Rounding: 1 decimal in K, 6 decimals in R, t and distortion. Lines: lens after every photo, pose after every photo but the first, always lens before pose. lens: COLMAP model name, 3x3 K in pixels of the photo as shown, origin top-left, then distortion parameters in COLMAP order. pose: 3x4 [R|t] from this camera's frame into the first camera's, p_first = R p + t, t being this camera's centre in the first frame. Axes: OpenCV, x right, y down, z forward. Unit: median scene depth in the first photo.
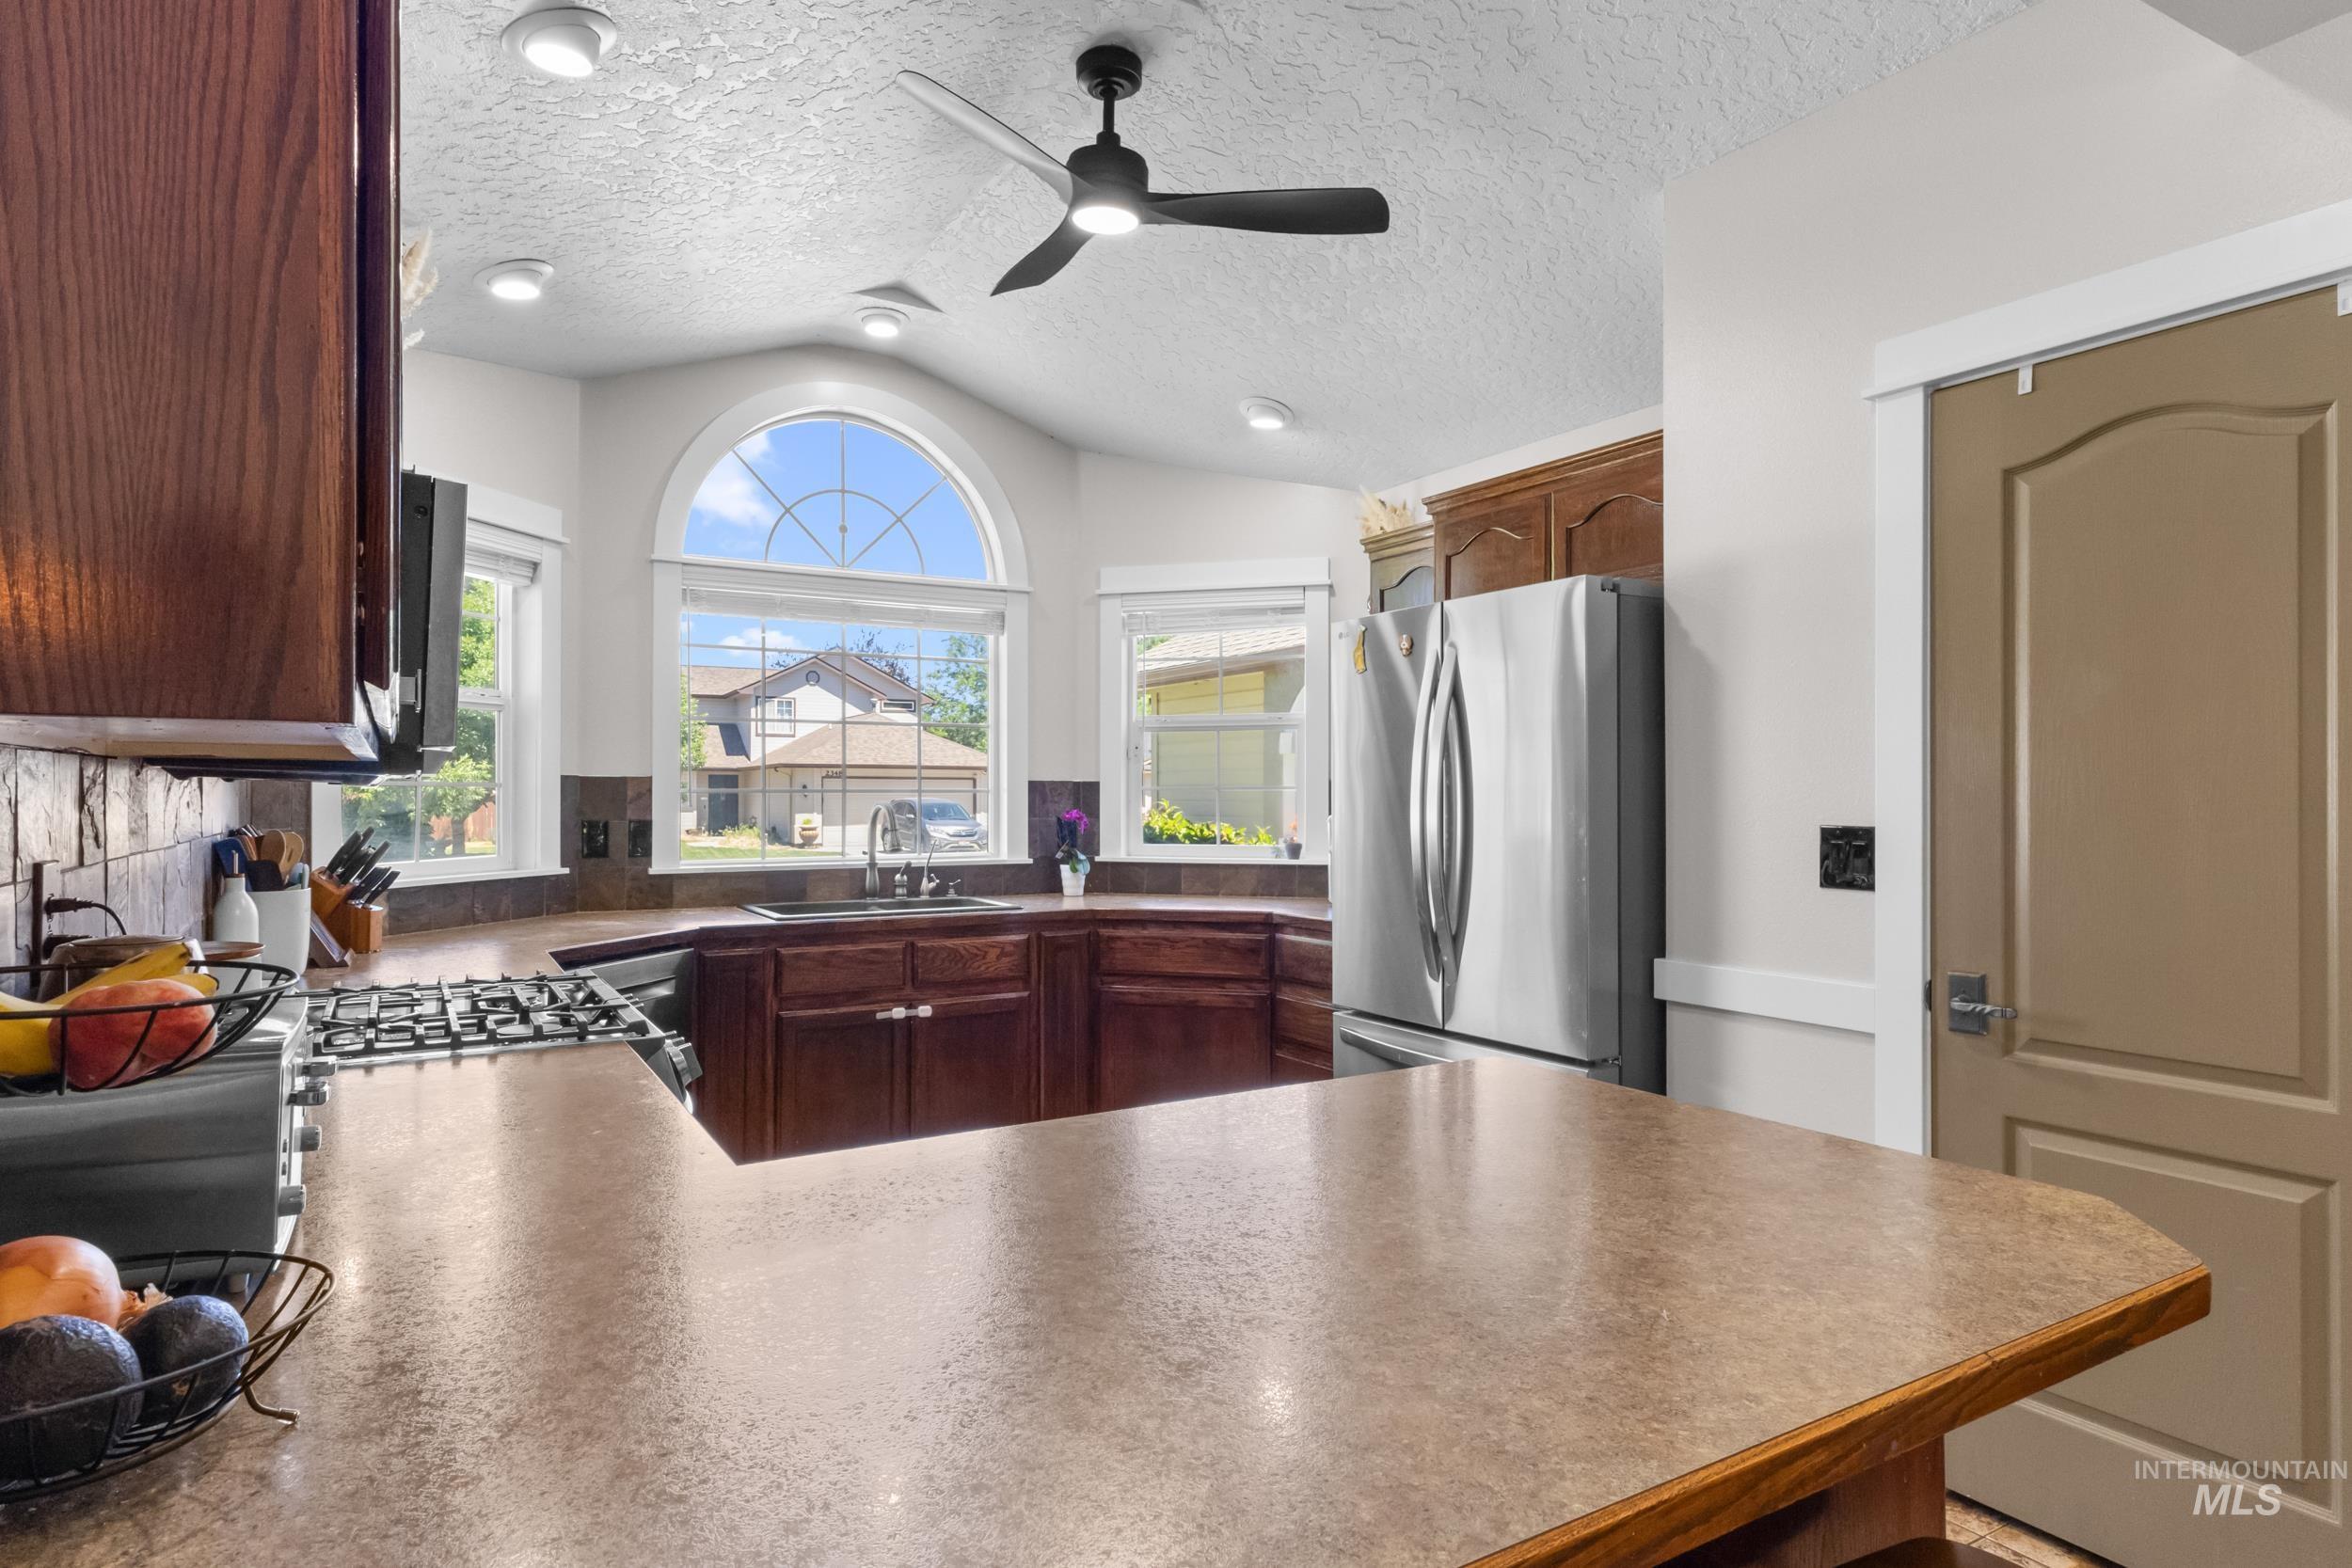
lens RADIAL K [[1276.2, 0, 1181.9], [0, 1276.2, 798.5], [0, 0, 1]] dist [0.000230, 0.003118]
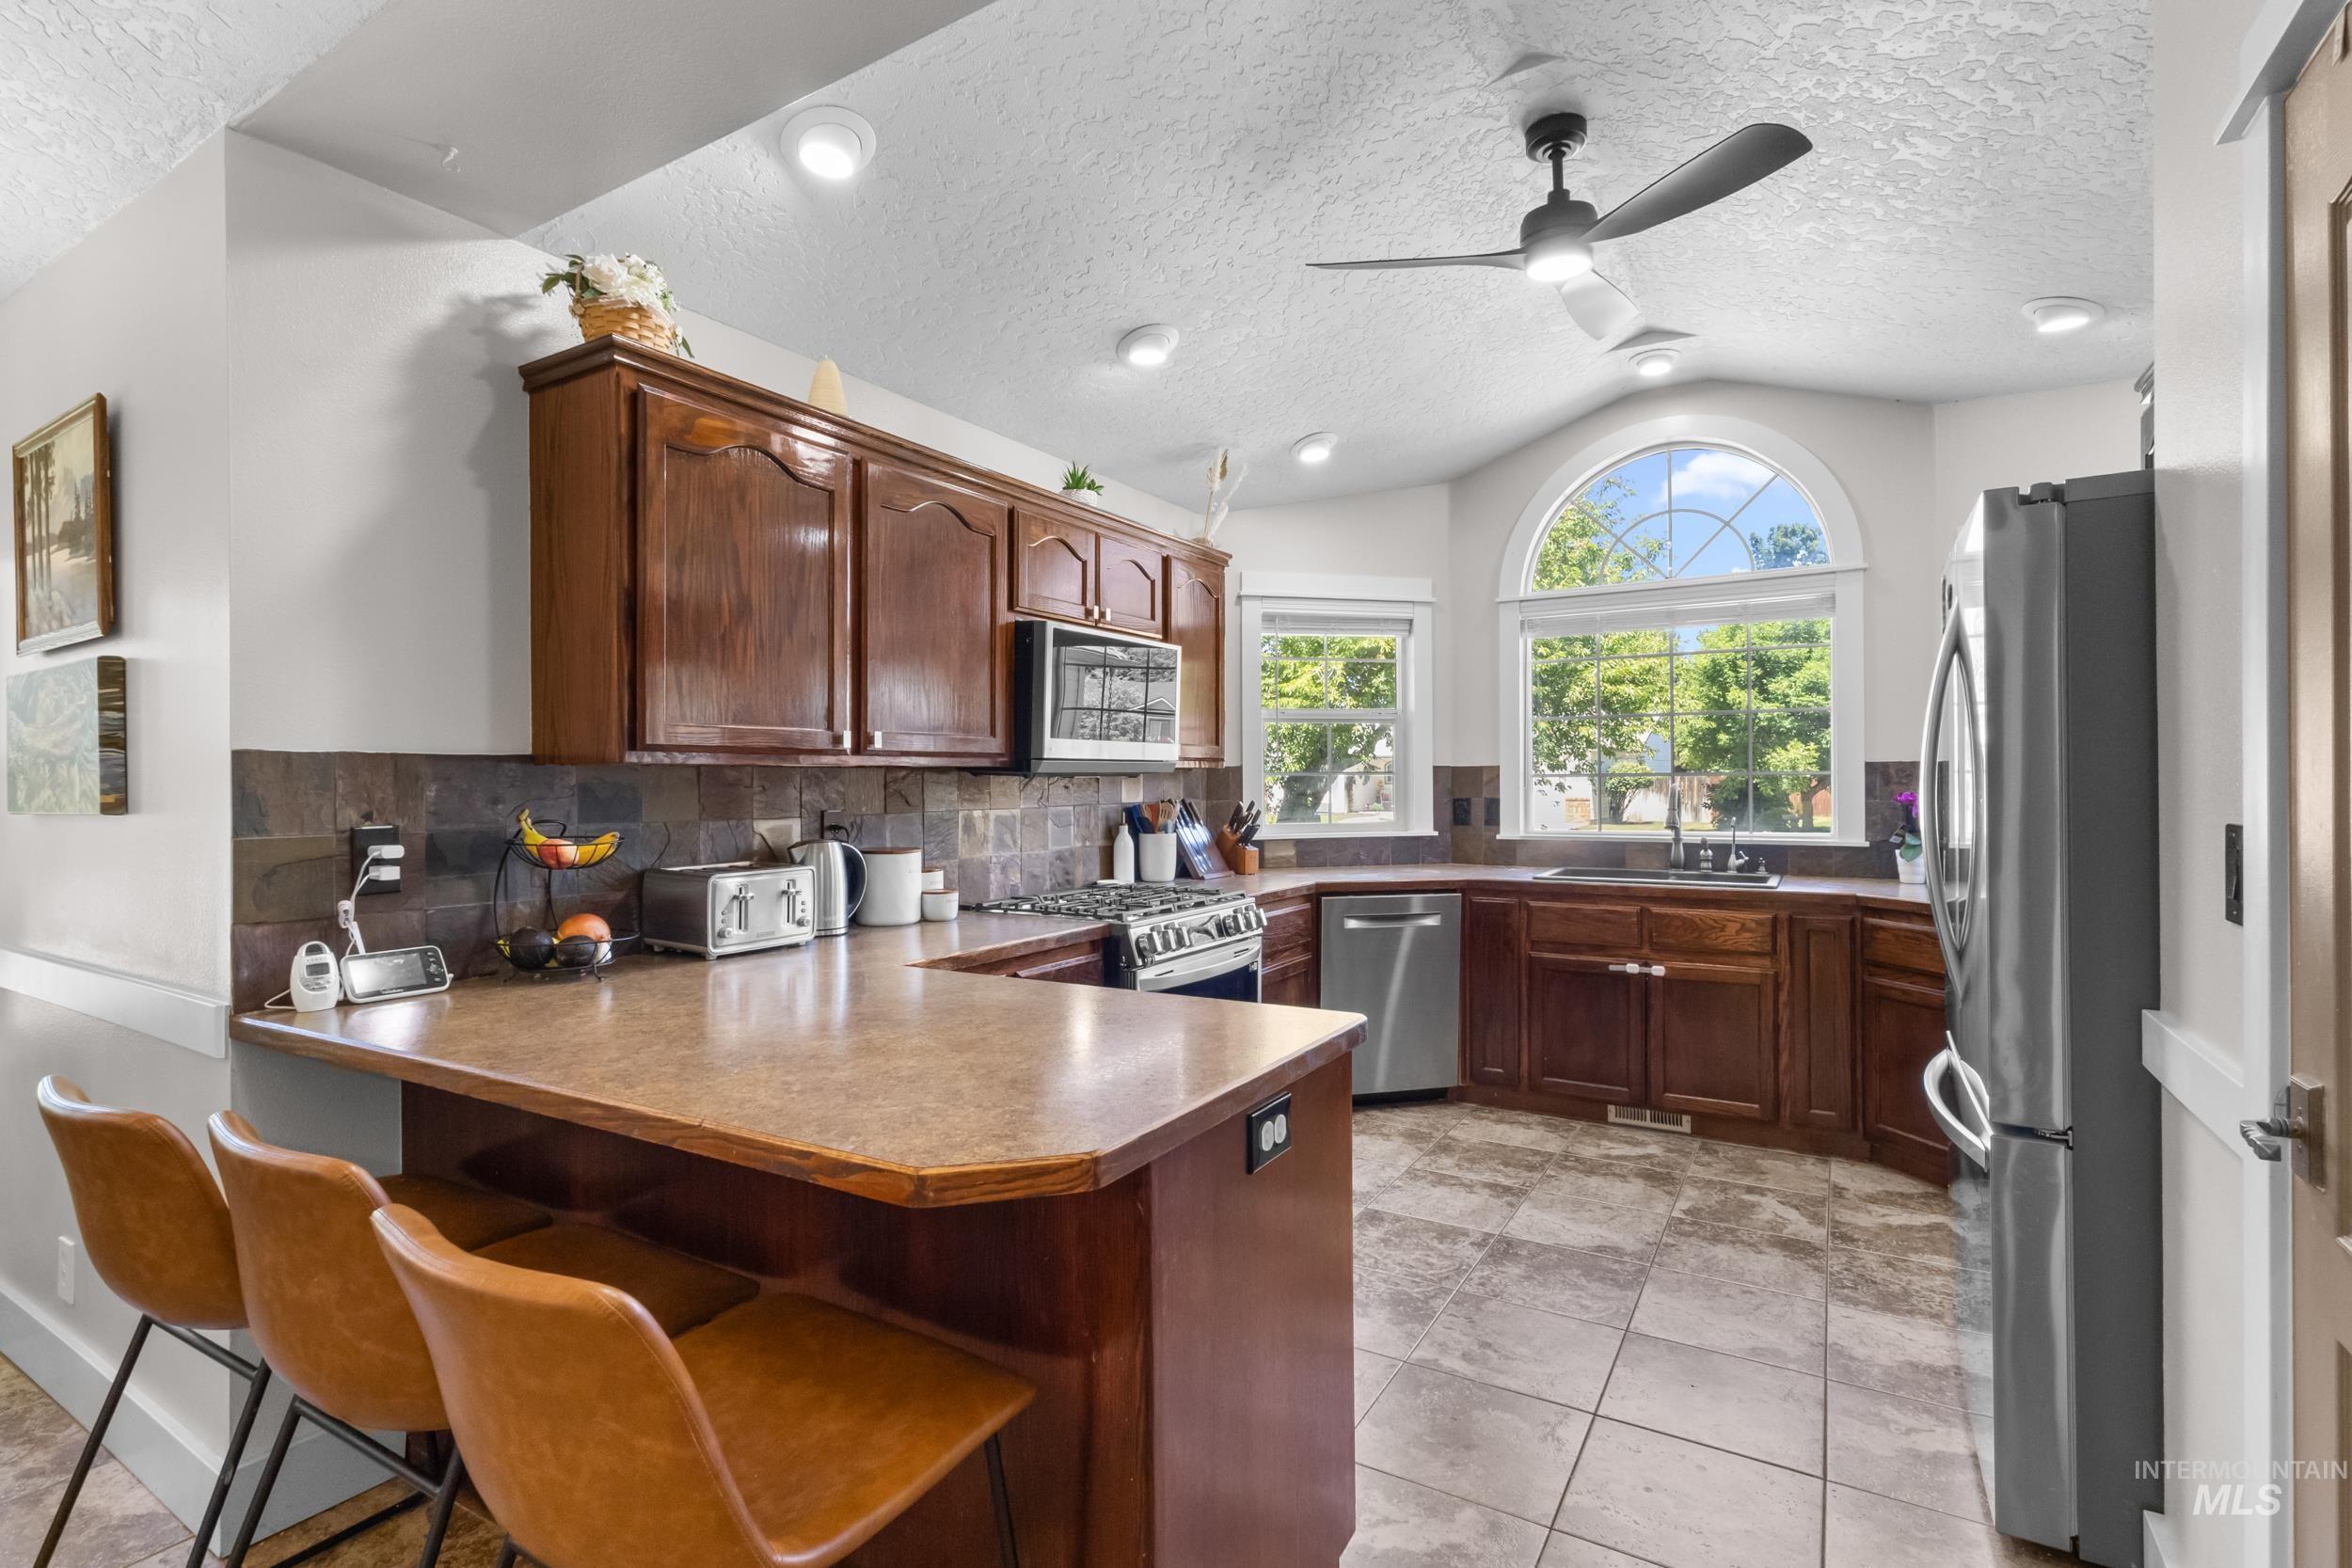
lens RADIAL K [[1095.6, 0, 1176.4], [0, 1095.6, 780.1], [0, 0, 1]] dist [0.002370, 0.002593]
pose [[0.453310, -0.005665, -0.891335, 0.448449], [0.006418, 0.999975, -0.003092, -0.000591], [0.891330, -0.004319, 0.453334, 0.181569]]
